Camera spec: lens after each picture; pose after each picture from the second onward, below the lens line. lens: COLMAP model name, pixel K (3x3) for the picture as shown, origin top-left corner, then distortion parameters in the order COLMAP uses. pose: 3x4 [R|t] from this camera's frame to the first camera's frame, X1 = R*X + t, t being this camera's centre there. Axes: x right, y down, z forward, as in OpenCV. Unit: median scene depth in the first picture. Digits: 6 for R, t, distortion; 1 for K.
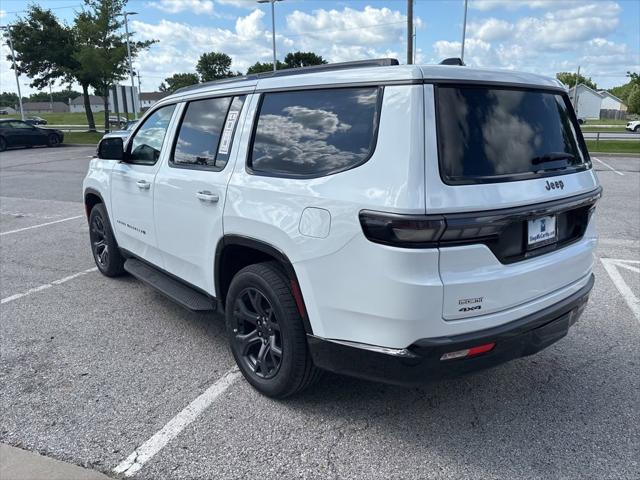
lens RADIAL K [[487.1, 0, 316.6], [0, 487.1, 244.5], [0, 0, 1]] dist [0.049882, -0.063292]
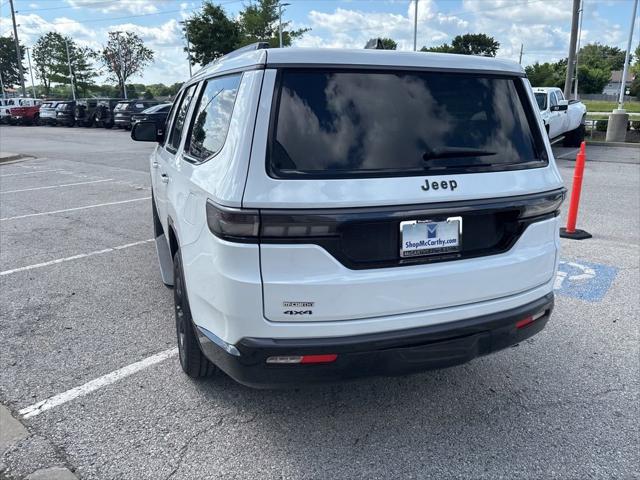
lens RADIAL K [[487.1, 0, 315.6], [0, 487.1, 239.3], [0, 0, 1]] dist [0.049882, -0.063292]
pose [[0.947466, 0.089537, -0.307070, 0.390646], [-0.084160, 0.995978, 0.030738, -0.024680], [0.308587, -0.003281, 0.951190, 0.084530]]
